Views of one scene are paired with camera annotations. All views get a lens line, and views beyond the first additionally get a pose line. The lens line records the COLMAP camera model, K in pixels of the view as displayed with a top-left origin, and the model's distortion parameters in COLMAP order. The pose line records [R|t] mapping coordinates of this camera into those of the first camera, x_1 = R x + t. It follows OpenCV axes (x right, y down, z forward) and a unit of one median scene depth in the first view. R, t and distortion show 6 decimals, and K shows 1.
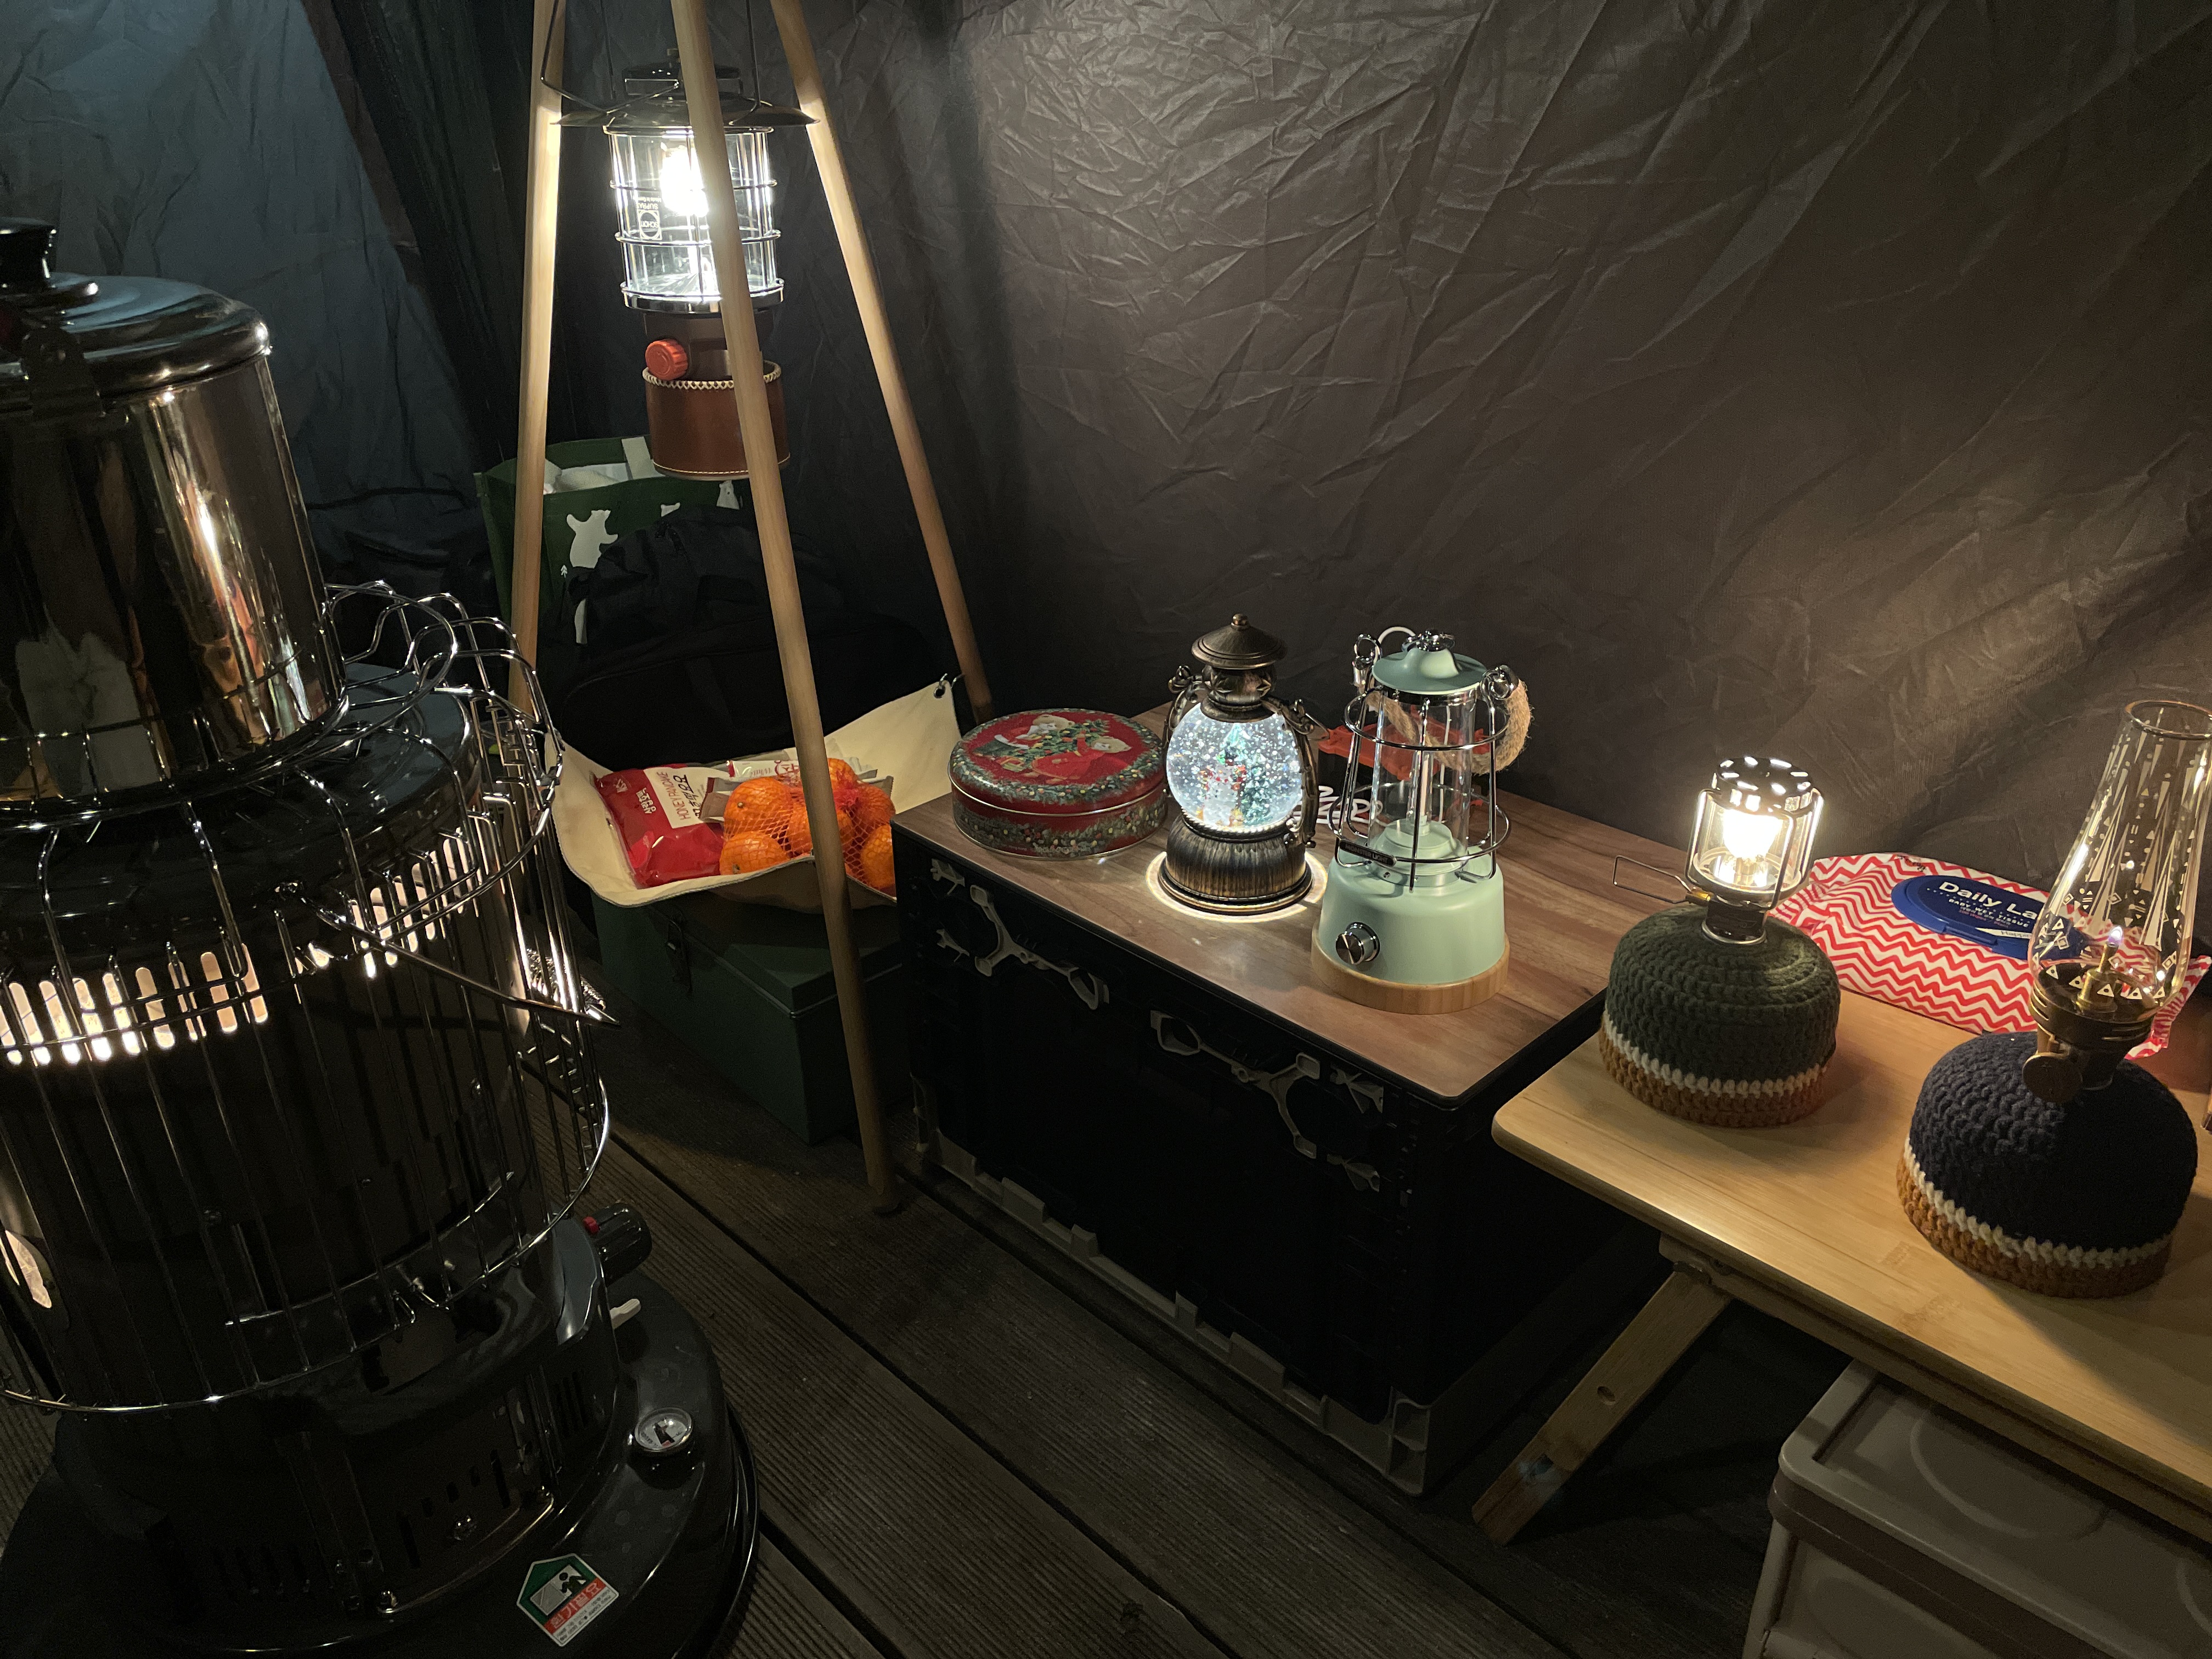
lens RADIAL K [[1702.1, 0, 1106.0], [0, 1702.1, 829.5], [0, 0, 1]] dist [0.059677, -0.154724]
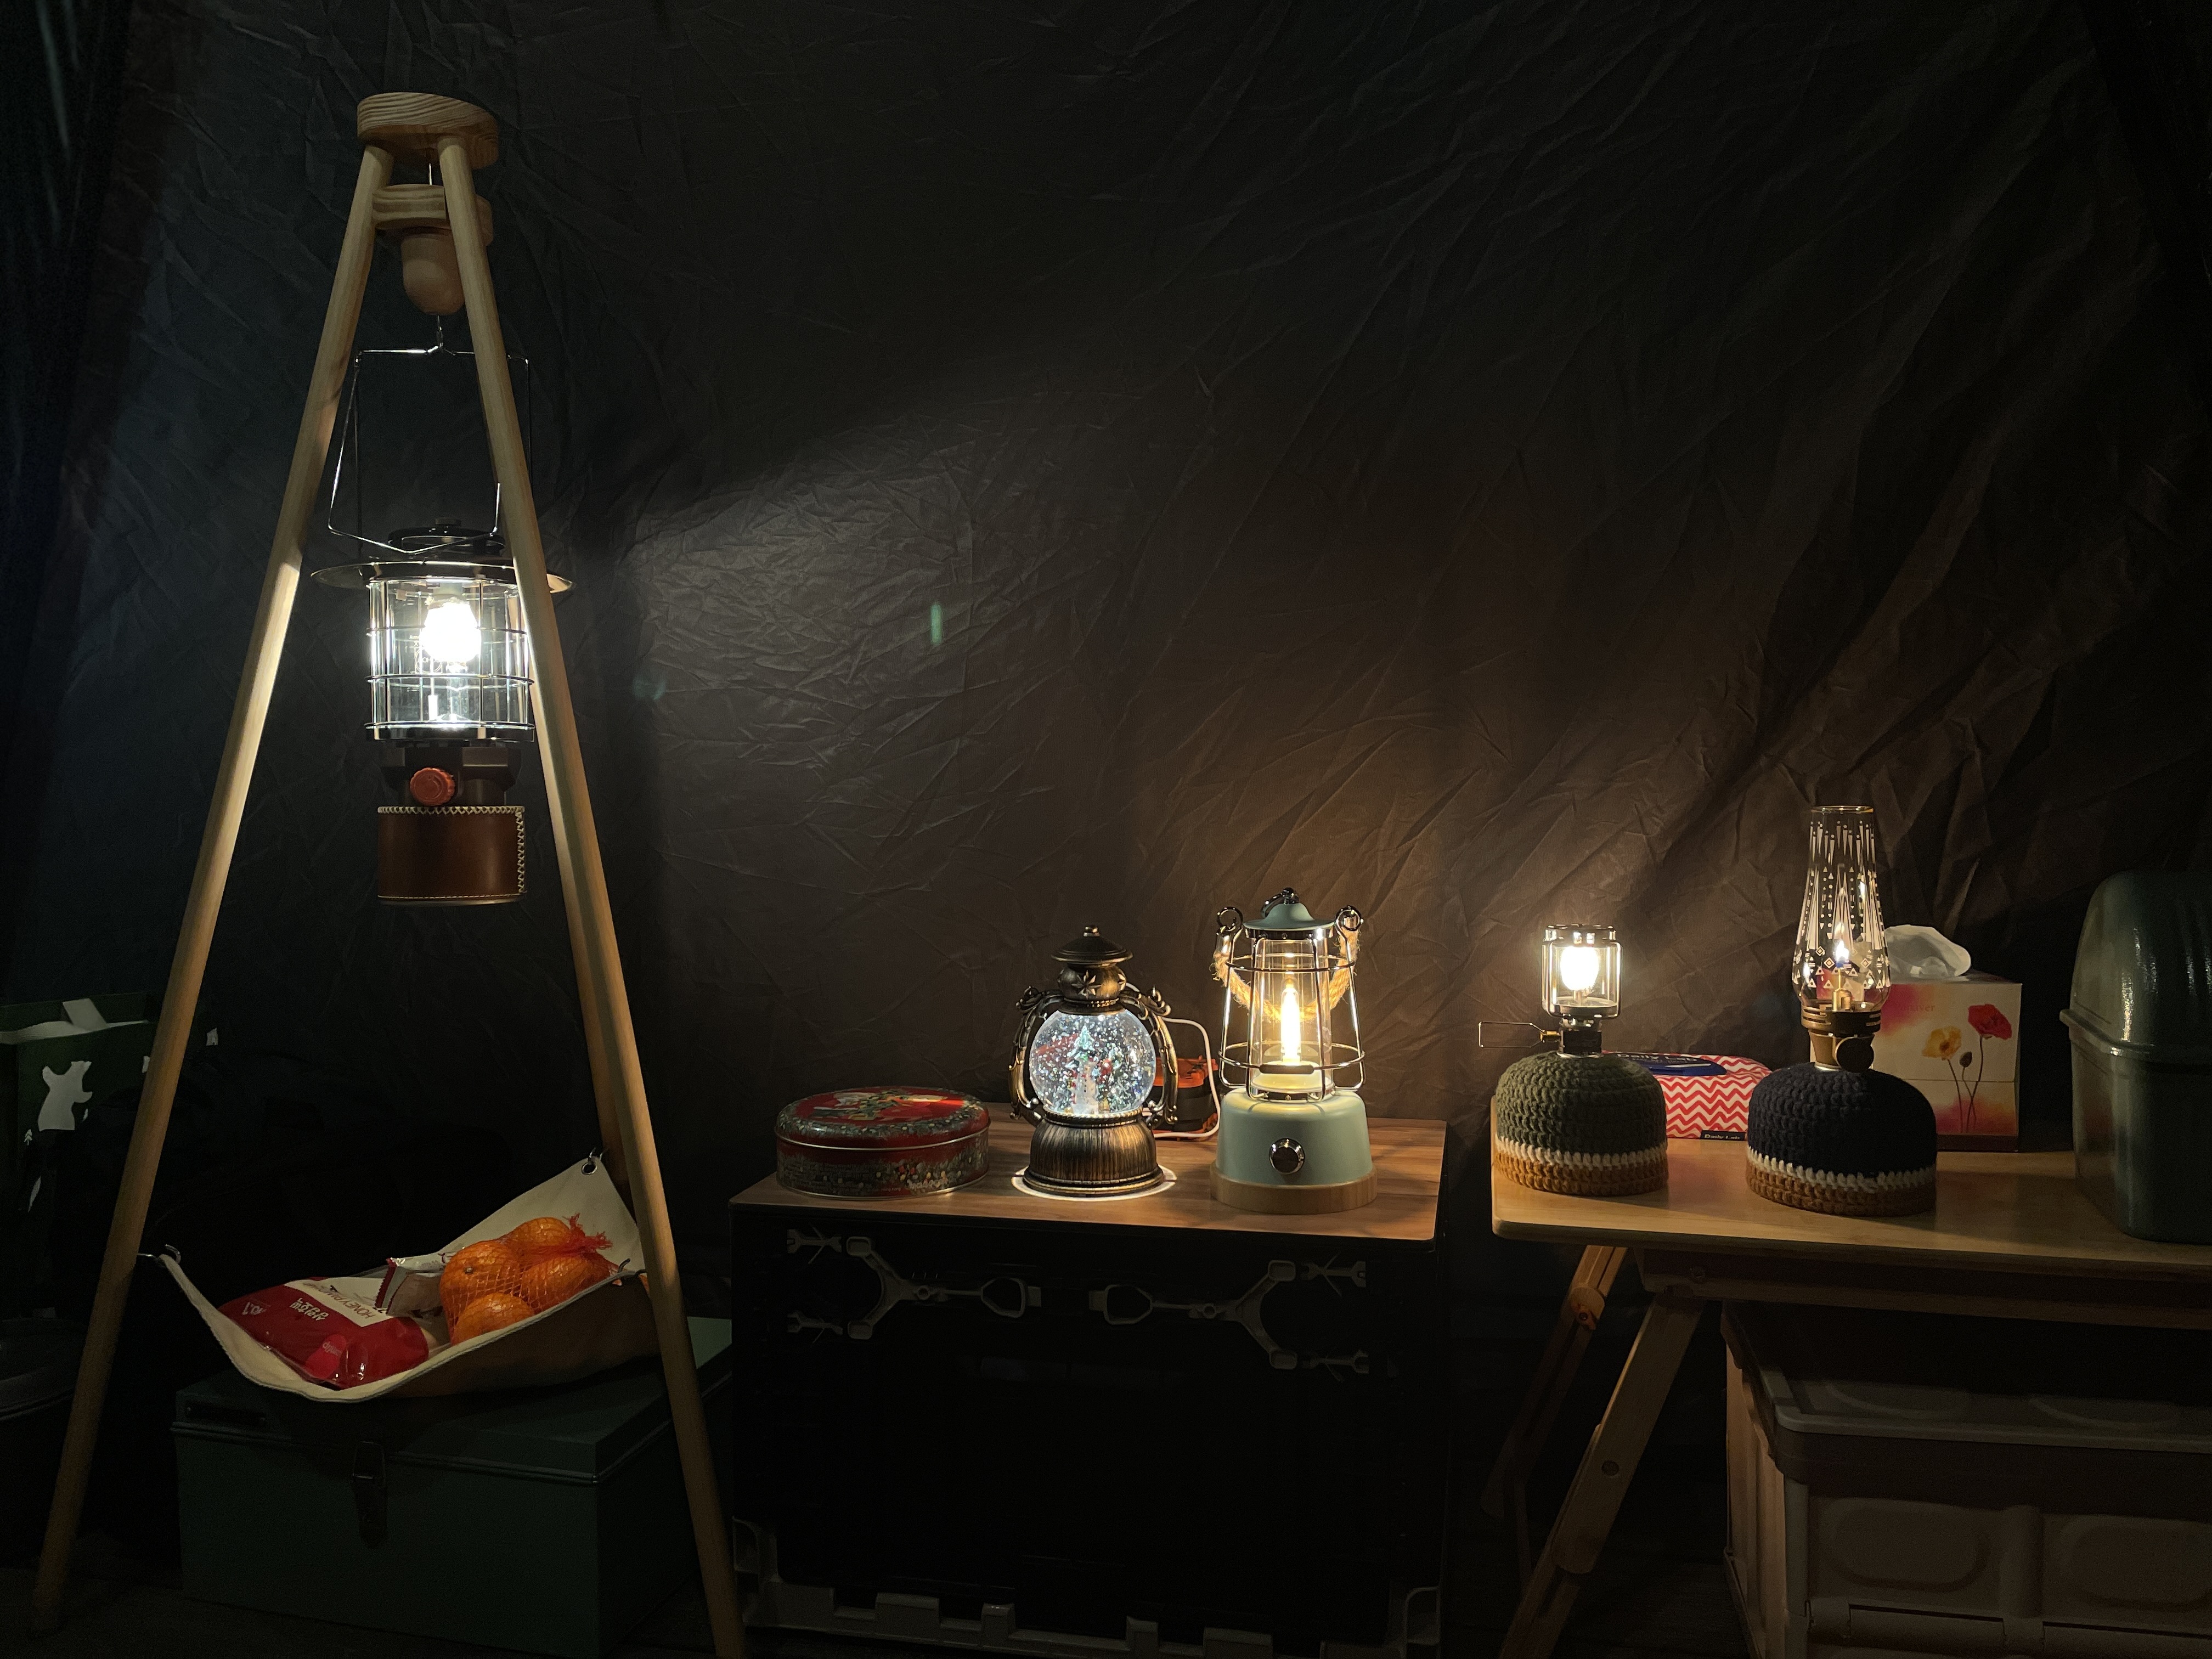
lens RADIAL K [[1681.3, 0, 1100.5], [0, 1681.3, 751.8], [0, 0, 1]] dist [0.124222, -0.313810]
pose [[0.838162, 0.009095, 0.545346, -0.488934], [0.243883, 0.888088, -0.389642, 0.198604], [-0.487859, 0.459584, 0.742143, 0.058552]]
